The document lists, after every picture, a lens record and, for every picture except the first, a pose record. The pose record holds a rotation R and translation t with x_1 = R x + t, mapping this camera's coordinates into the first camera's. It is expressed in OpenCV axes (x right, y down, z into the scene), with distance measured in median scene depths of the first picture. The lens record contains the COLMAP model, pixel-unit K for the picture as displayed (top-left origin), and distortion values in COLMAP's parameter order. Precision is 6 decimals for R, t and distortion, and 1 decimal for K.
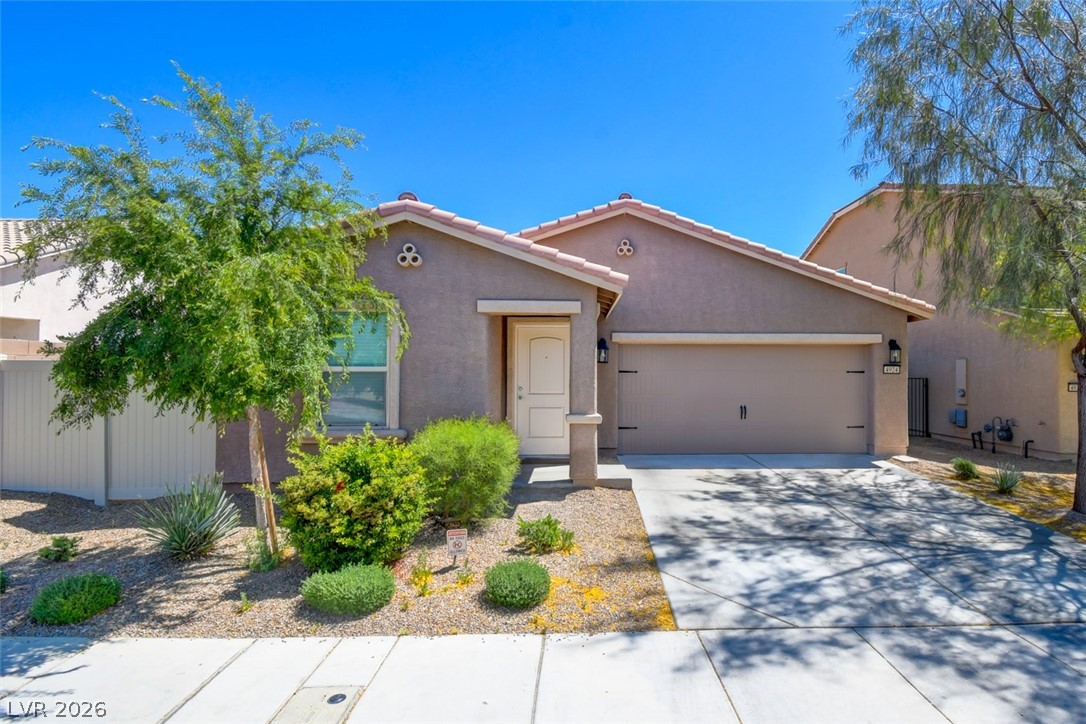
lens RADIAL K [[579.2, 0, 543.2], [0, 579.2, 364.6], [0, 0, 1]] dist [0.013234, -0.005670]
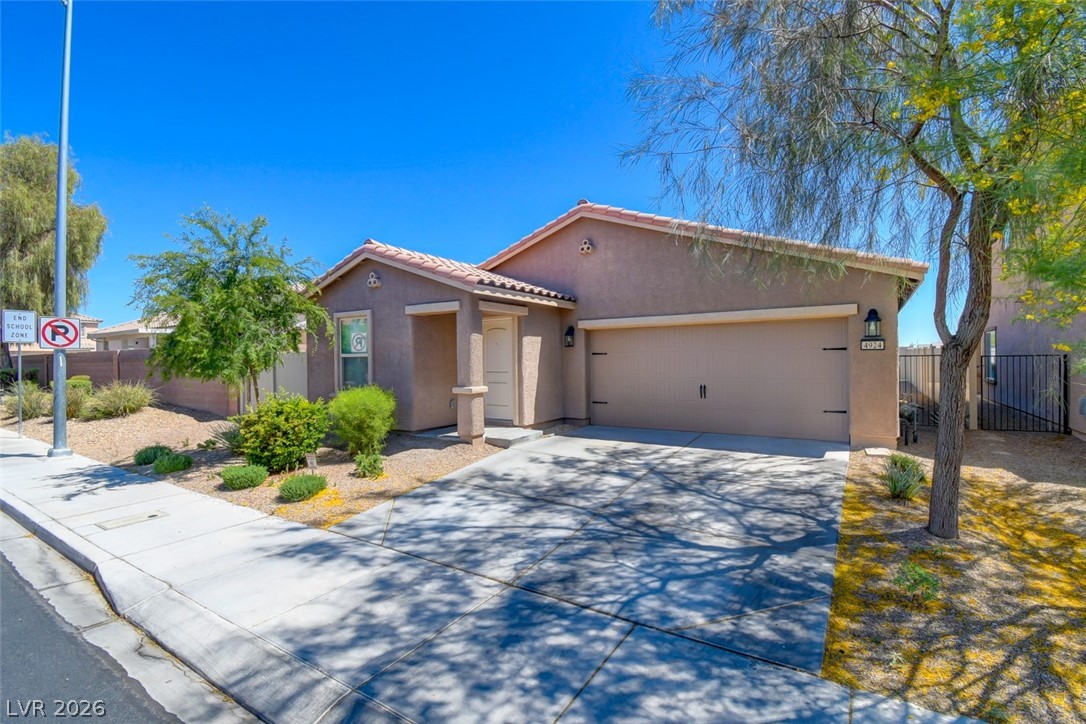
lens RADIAL K [[484.8, 0, 543.9], [0, 484.8, 361.5], [0, 0, 1]] dist [-0.001785, -0.000436]
pose [[0.813950, -0.009647, -0.580855, 0.994304], [0.020623, 0.999712, 0.012296, 0.021987], [0.580569, -0.021988, 0.813914, 0.250002]]
